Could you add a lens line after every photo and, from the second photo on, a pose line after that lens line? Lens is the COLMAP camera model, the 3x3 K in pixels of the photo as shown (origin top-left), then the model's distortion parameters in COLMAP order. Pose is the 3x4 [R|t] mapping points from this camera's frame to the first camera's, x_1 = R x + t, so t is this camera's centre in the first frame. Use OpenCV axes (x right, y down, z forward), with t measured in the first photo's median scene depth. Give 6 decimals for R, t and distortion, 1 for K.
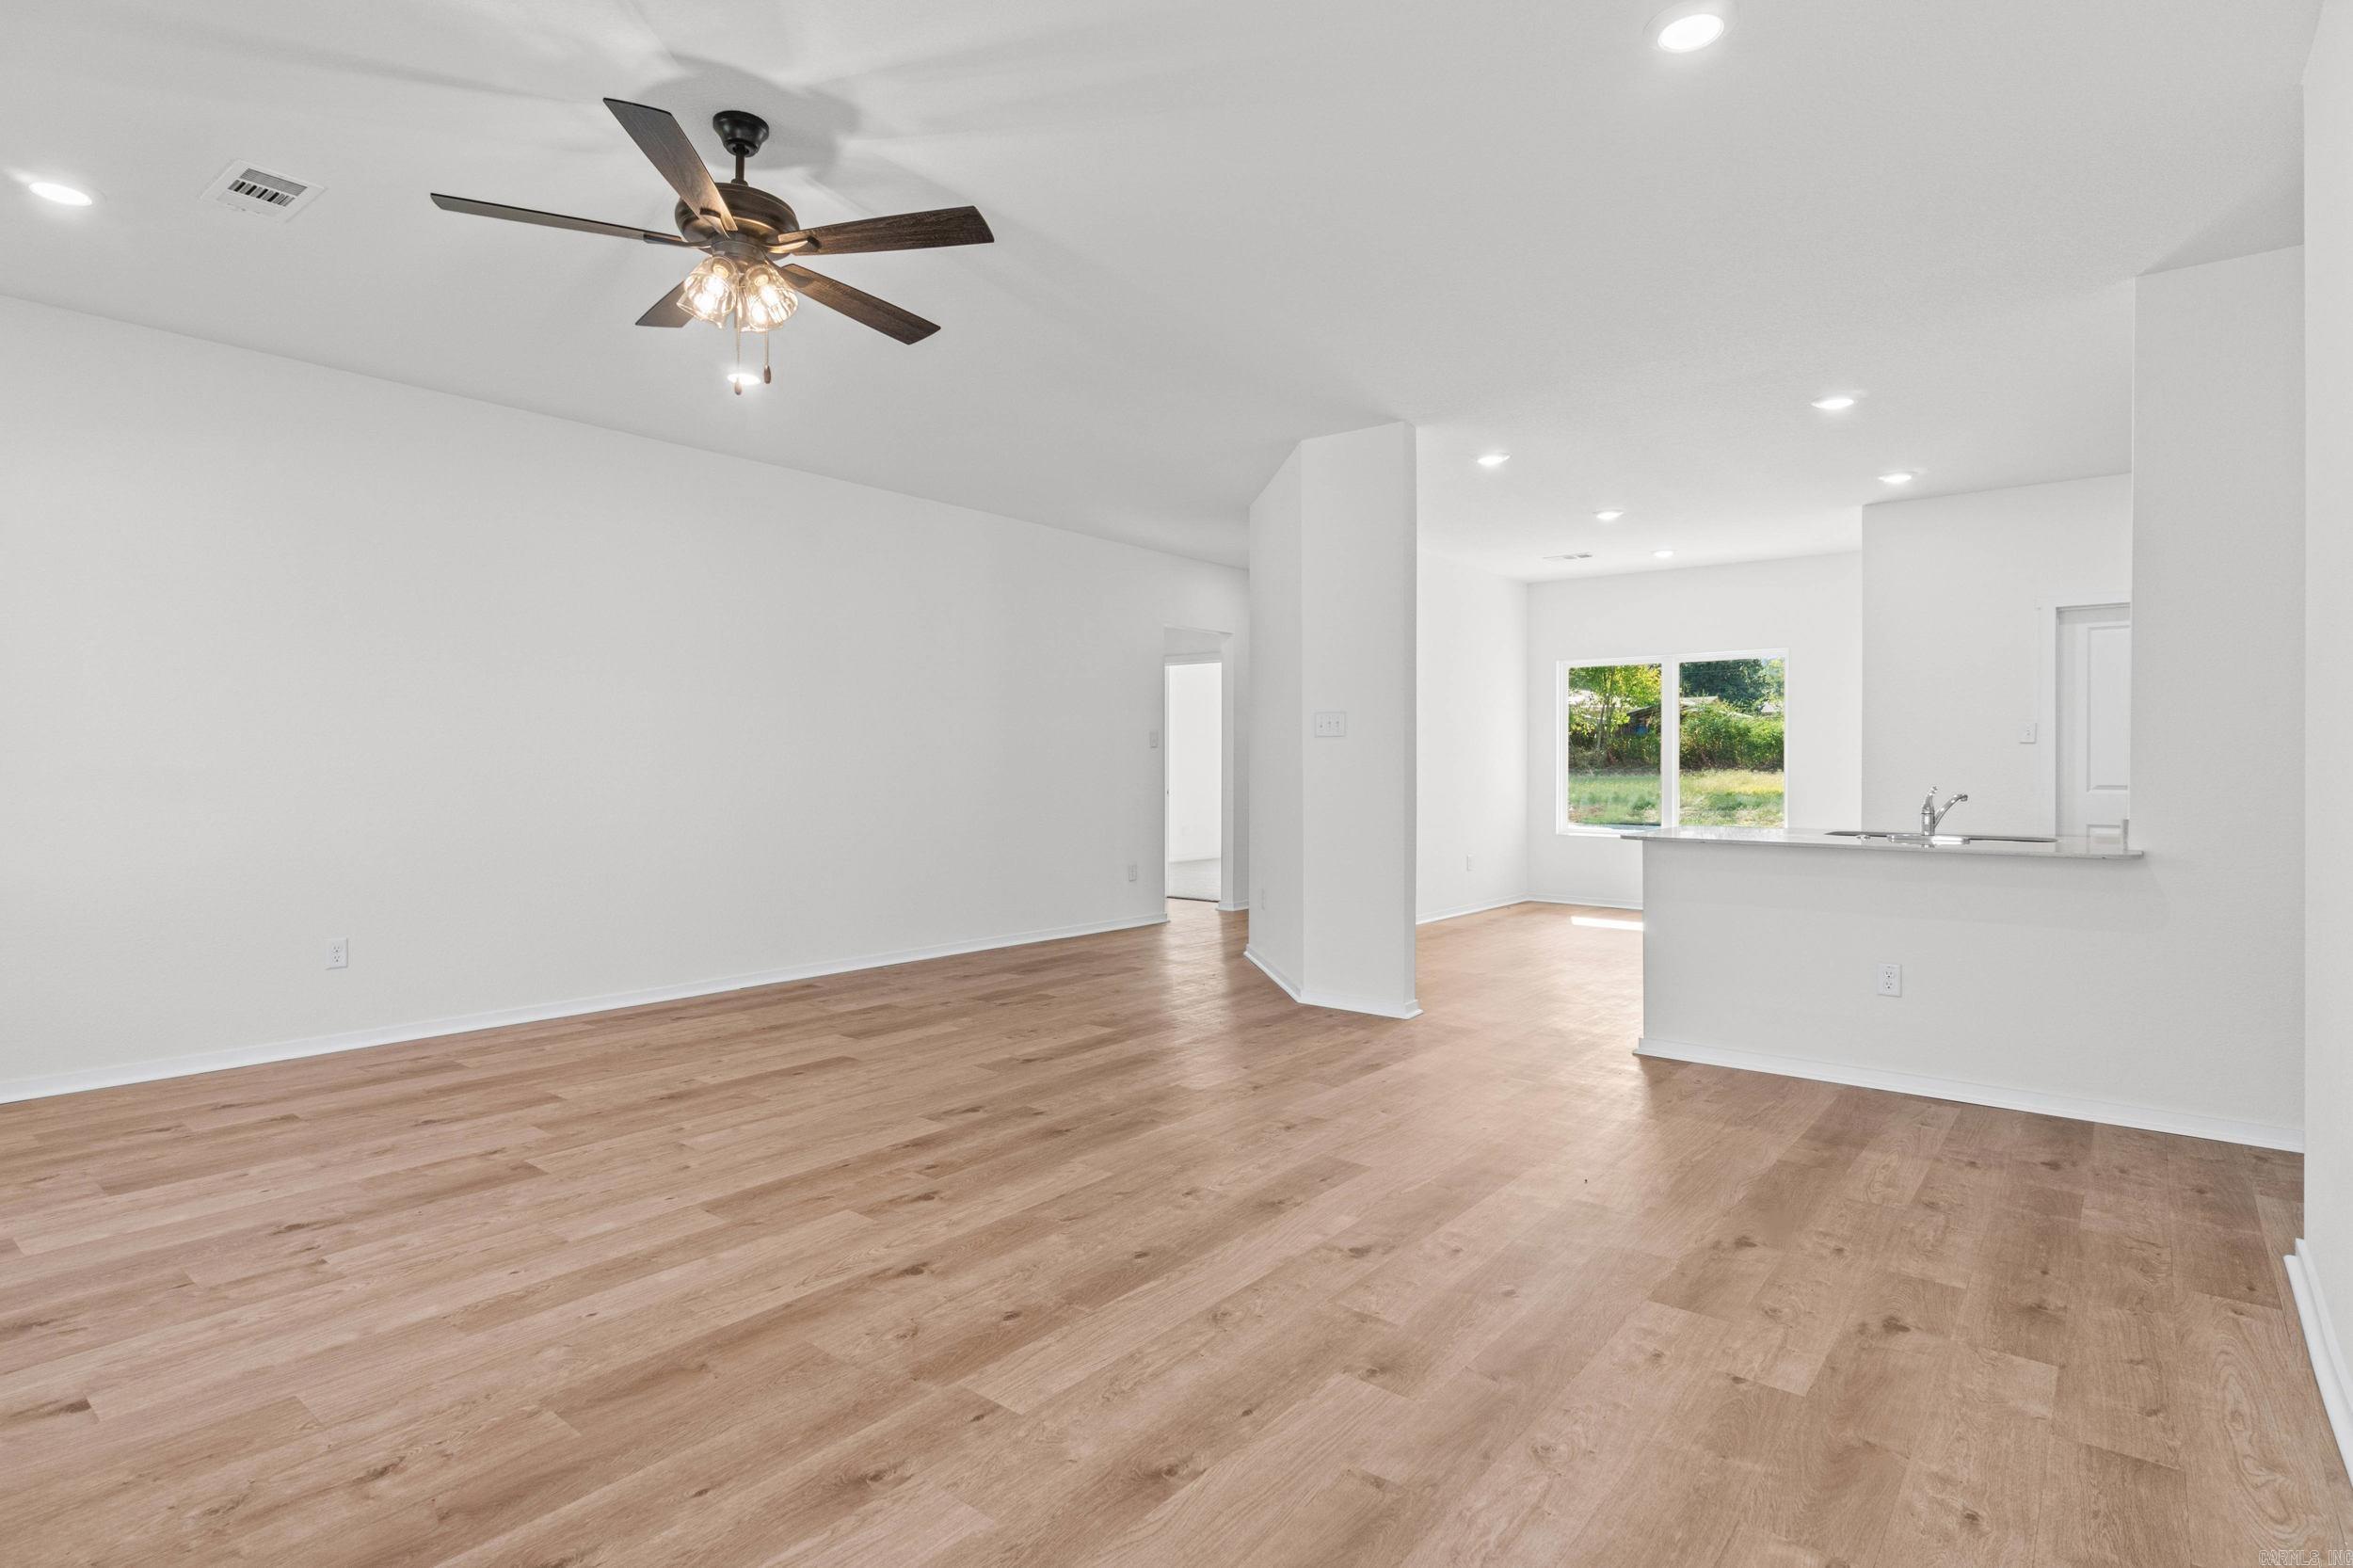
lens RADIAL K [[1188.9, 0, 1159.8], [0, 1188.9, 779.0], [0, 0, 1]] dist [-0.003390, 0.001826]
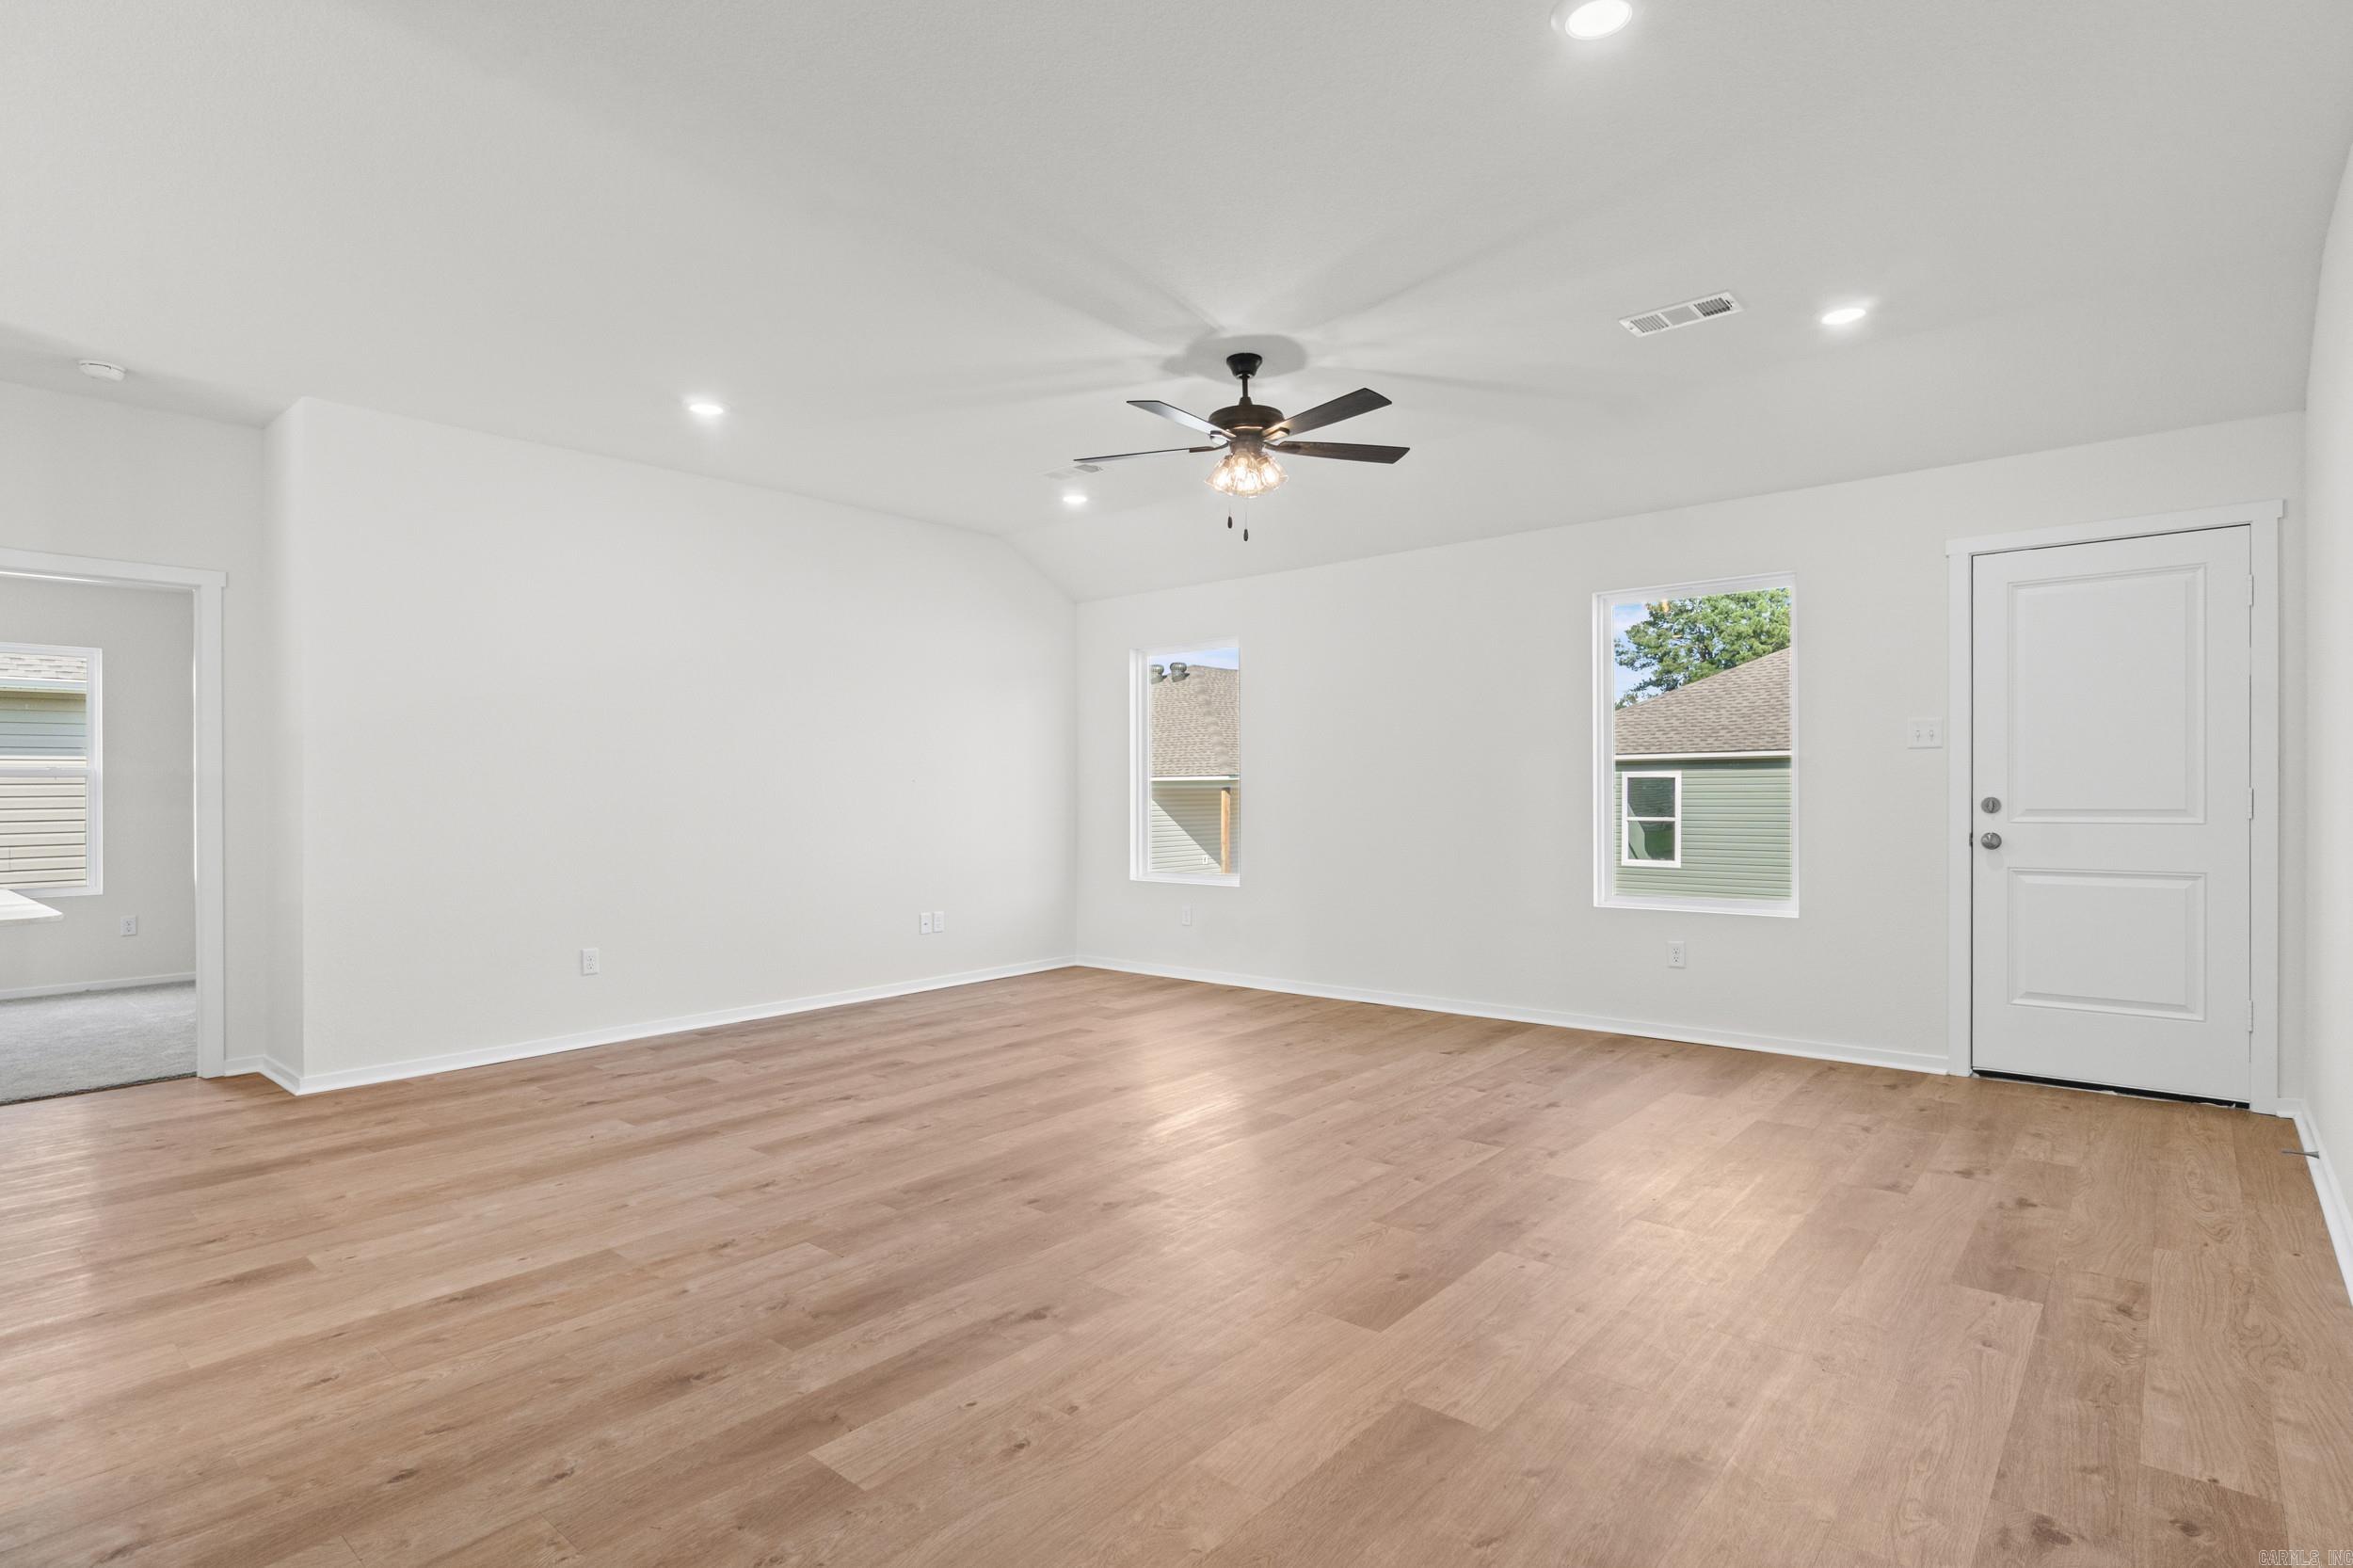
lens RADIAL K [[1188.9, 0, 1153.4], [0, 1188.9, 796.5], [0, 0, 1]] dist [-0.003390, 0.001826]
pose [[-0.999003, 0.009546, 0.043612, -0.319390], [0.010223, 0.999830, 0.015319, -0.028888], [-0.043459, 0.015749, -0.998931, 2.573891]]
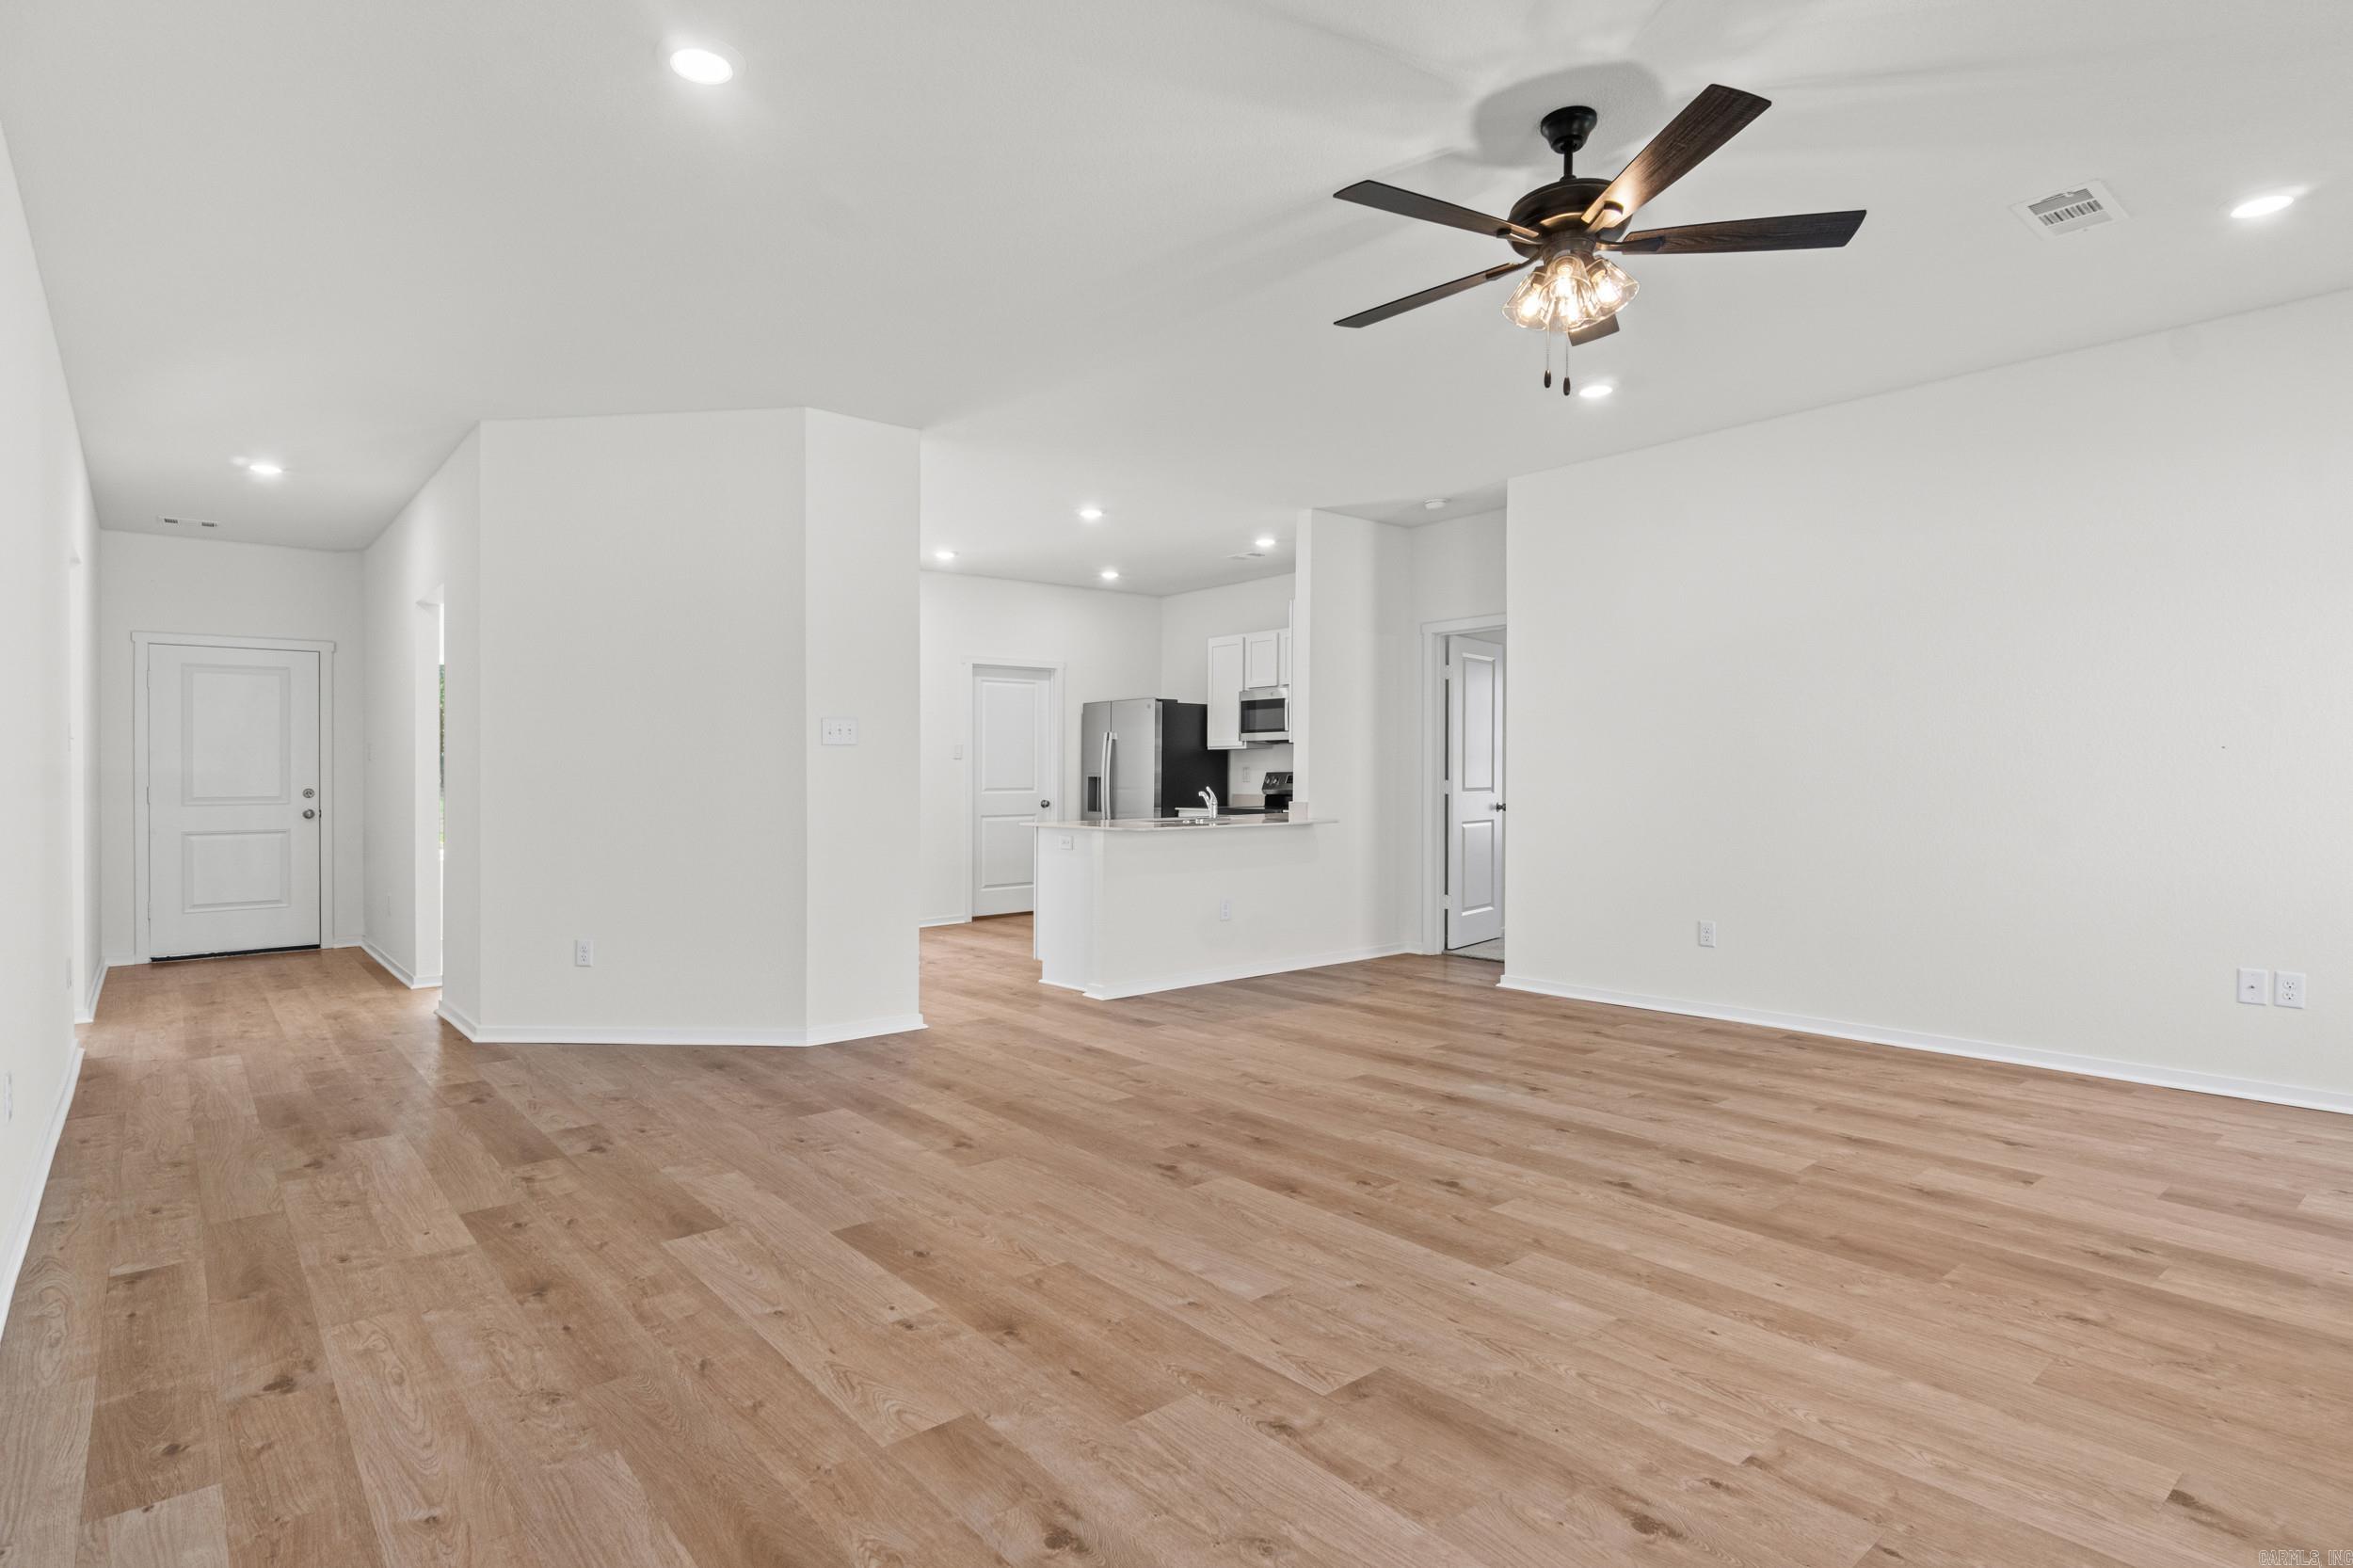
lens RADIAL K [[1188.9, 0, 1154.9], [0, 1188.9, 765.5], [0, 0, 1]] dist [-0.003390, 0.001826]
pose [[0.200809, 0.006113, 0.979611, -1.444341], [0.019249, 0.999763, -0.010185, -0.015399], [-0.979441, 0.020902, 0.200644, 1.165757]]
